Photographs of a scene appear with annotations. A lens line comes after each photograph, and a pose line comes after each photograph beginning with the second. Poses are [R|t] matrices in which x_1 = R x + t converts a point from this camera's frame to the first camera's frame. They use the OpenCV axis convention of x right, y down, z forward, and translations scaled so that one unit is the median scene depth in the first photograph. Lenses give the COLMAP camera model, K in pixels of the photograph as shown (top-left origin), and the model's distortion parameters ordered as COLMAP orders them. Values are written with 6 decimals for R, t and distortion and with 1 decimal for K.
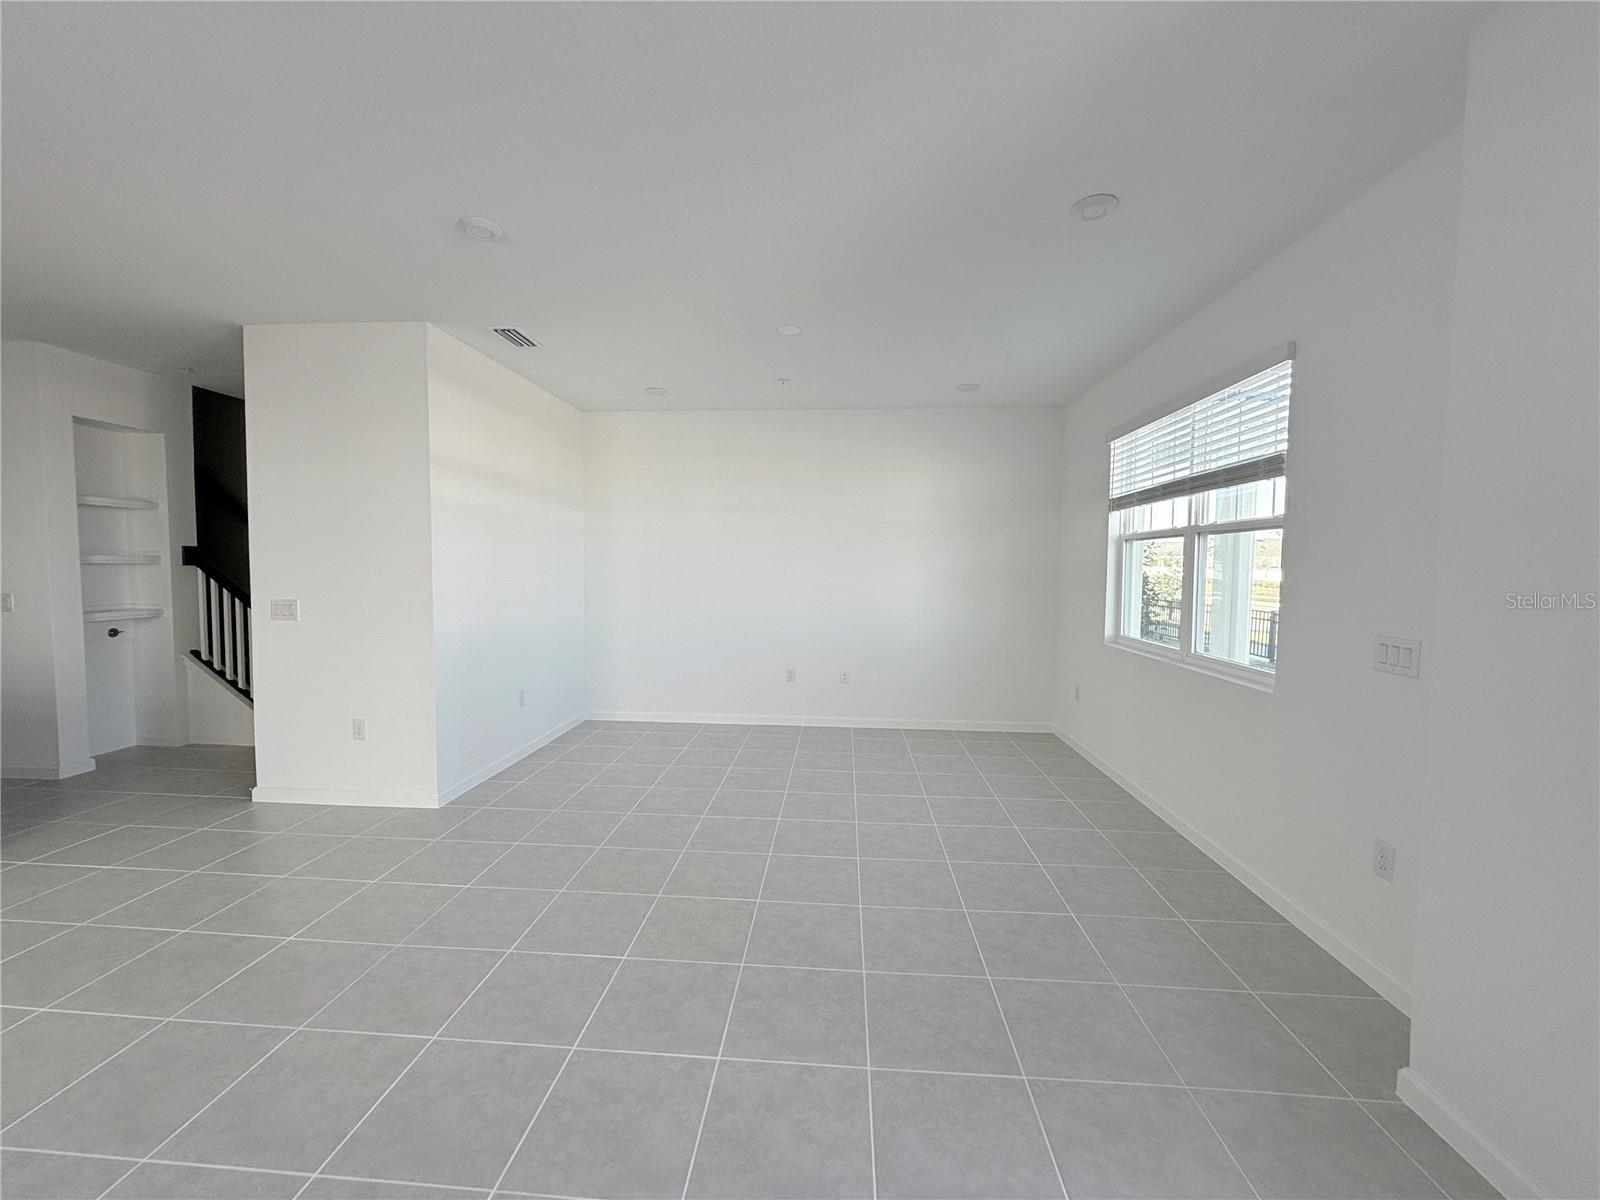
lens RADIAL K [[633.2, 0, 792.8], [0, 633.2, 597.6], [0, 0, 1]] dist [-0.004040, 0.000215]
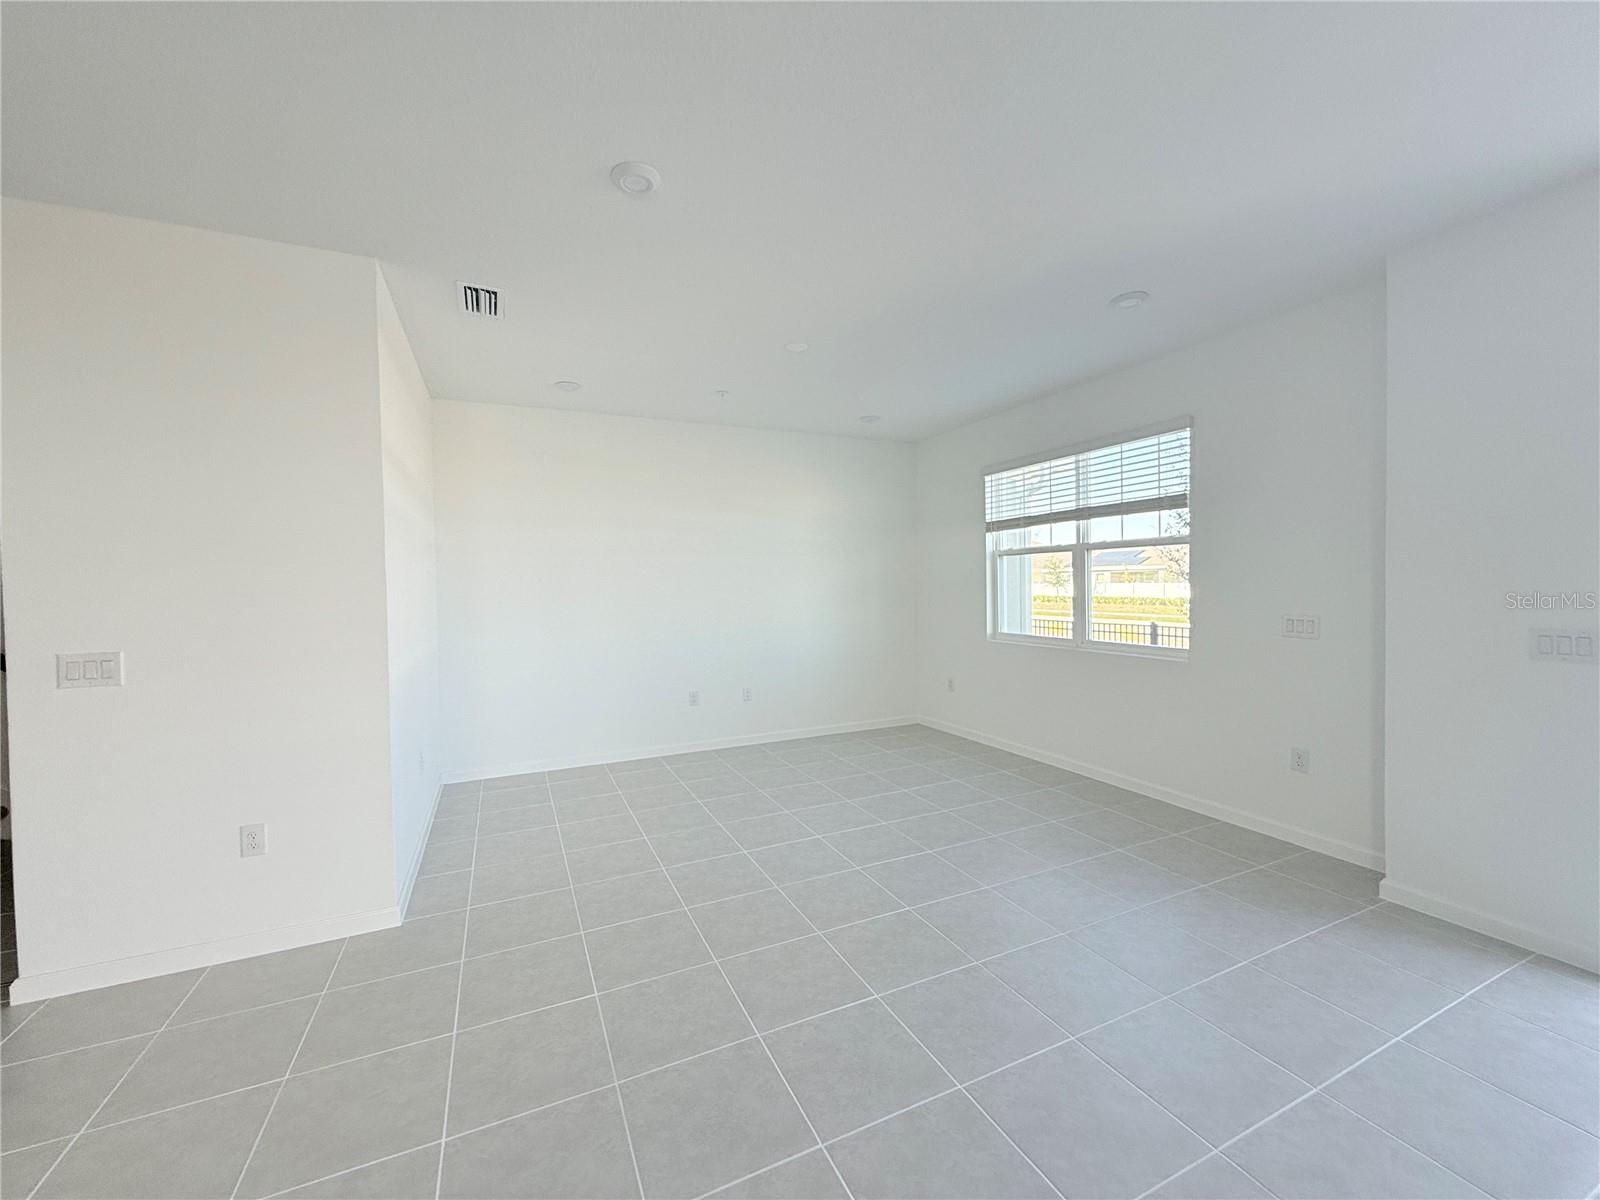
lens RADIAL K [[633.2, 0, 792.8], [0, 633.2, 597.6], [0, 0, 1]] dist [-0.004040, 0.000215]
pose [[0.874595, -0.033560, 0.483692, -0.501030], [0.049126, 0.998601, -0.019543, -0.004931], [-0.482359, 0.040854, 0.875020, 0.134317]]
